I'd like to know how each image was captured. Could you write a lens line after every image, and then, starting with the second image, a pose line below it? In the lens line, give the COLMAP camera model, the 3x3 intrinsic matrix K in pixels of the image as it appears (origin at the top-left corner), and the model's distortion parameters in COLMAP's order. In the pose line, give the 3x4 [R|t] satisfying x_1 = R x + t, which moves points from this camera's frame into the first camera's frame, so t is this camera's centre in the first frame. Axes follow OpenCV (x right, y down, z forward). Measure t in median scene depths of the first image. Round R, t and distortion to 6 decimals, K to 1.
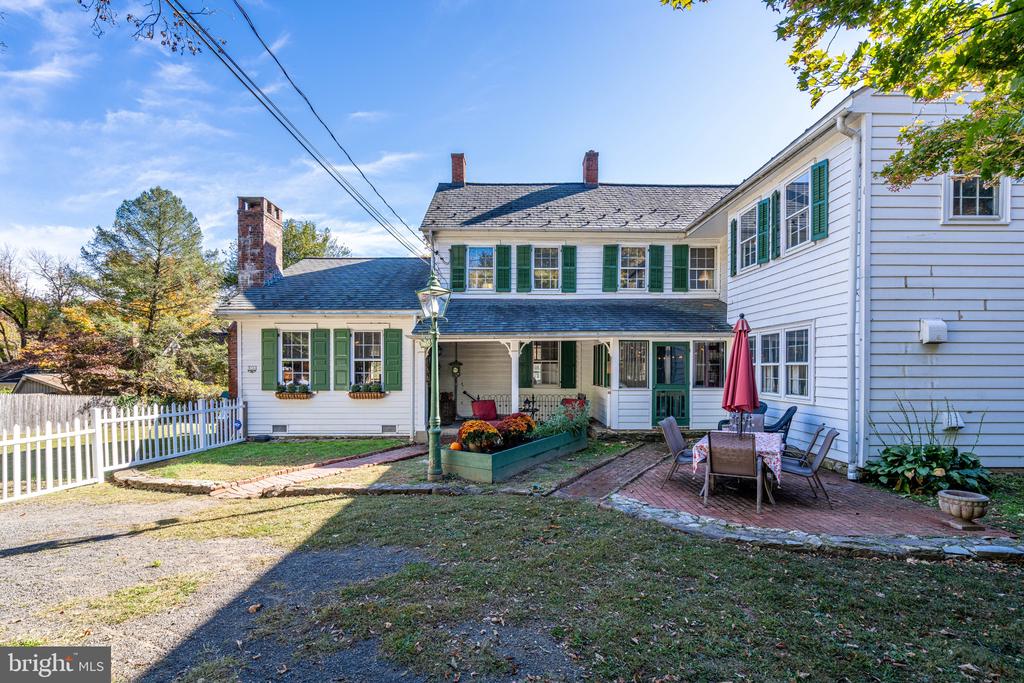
lens RADIAL K [[477.5, 0, 509.9], [0, 477.5, 374.3], [0, 0, 1]] dist [-0.014744, 0.001876]
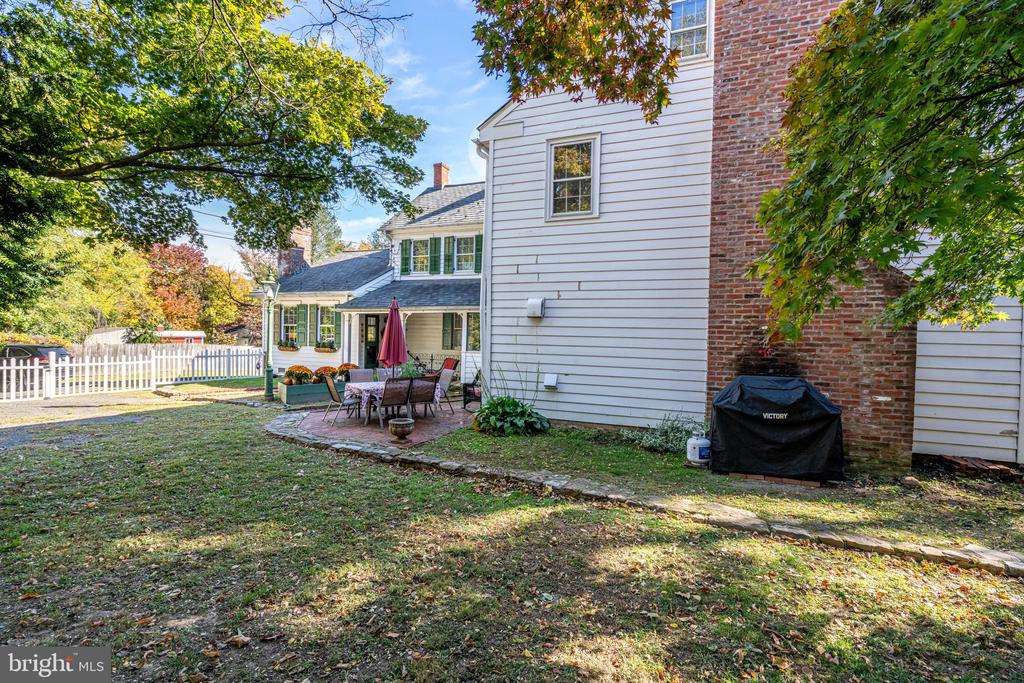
lens RADIAL K [[477.5, 0, 518.8], [0, 477.5, 340.0], [0, 0, 1]] dist [-0.014744, 0.001876]
pose [[0.923663, 0.025041, -0.382387, 0.782923], [-0.026731, 0.999642, 0.000892, -0.003844], [0.382273, 0.009398, 0.924002, -0.104010]]
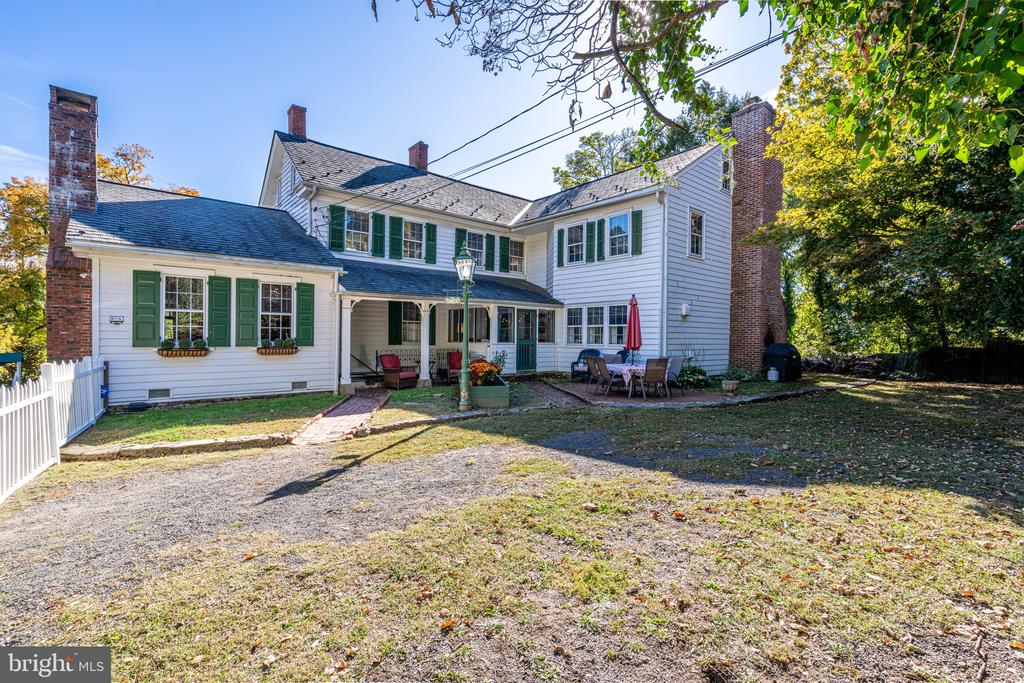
lens RADIAL K [[477.5, 0, 513.6], [0, 477.5, 341.1], [0, 0, 1]] dist [-0.014744, 0.001876]
pose [[0.753672, 0.002456, 0.657246, -0.562705], [0.001915, 0.999981, -0.005933, 0.030059], [-0.657248, 0.005730, 0.753653, -0.019390]]
